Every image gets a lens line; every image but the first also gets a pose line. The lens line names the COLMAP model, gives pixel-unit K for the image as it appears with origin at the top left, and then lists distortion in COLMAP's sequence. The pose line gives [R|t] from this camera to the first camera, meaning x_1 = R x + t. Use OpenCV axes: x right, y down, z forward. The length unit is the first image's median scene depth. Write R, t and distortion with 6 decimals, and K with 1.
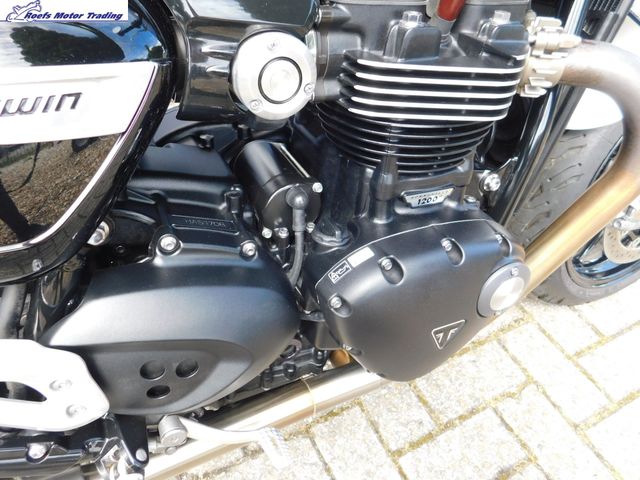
lens RADIAL K [[470.7, 0, 319.0], [0, 470.7, 240.9], [0, 0, 1]] dist [-0.010691, 0.006039]
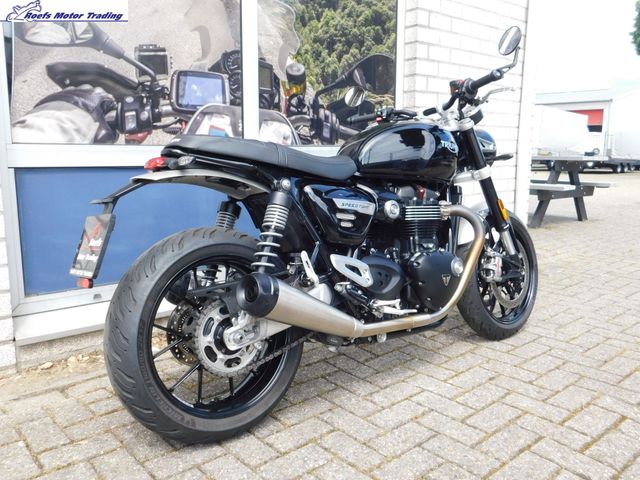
lens RADIAL K [[554.7, 0, 319.9], [0, 554.7, 243.1], [0, 0, 1]] dist [-0.011520, 0.009149]
pose [[0.965474, -0.102278, 0.239579, -1.692033], [0.223388, 0.798171, -0.559483, 2.237655], [-0.134003, 0.593686, 0.793461, -2.406554]]
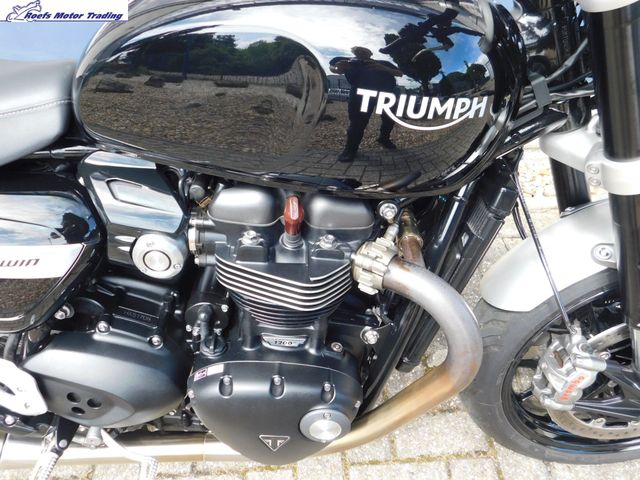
lens RADIAL K [[516.1, 0, 319.3], [0, 516.1, 238.5], [0, 0, 1]] dist [-0.006901, 0.016664]
pose [[0.910291, 0.242742, -0.335331, 0.829293], [-0.250599, 0.967877, 0.020355, -0.478679], [0.329500, 0.065505, 0.941881, -0.434560]]
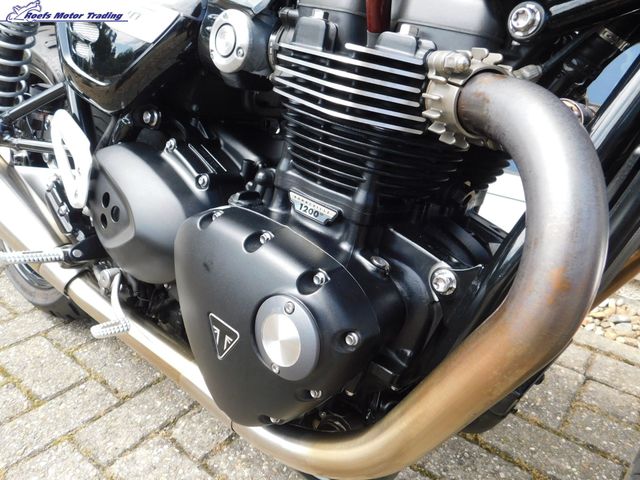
lens RADIAL K [[516.1, 0, 319.4], [0, 516.1, 240.7], [0, 0, 1]] dist [-0.006901, 0.016664]
pose [[0.414665, 0.335064, -0.846041, 1.221630], [-0.666171, 0.745137, -0.031404, -0.027580], [0.619895, 0.576630, 0.532192, 0.556993]]
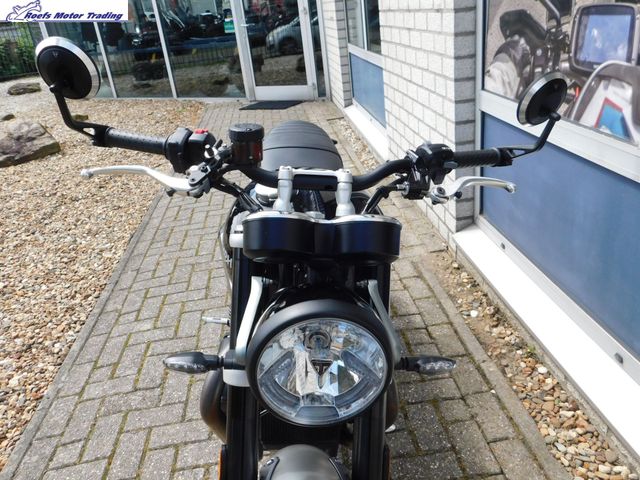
lens RADIAL K [[516.1, 0, 317.8], [0, 516.1, 240.3], [0, 0, 1]] dist [-0.006901, 0.016664]
pose [[-0.361775, 0.365709, -0.857541, 2.434310], [-0.607771, 0.604981, 0.514405, -2.261636], [0.706918, 0.707287, 0.003400, 0.956884]]
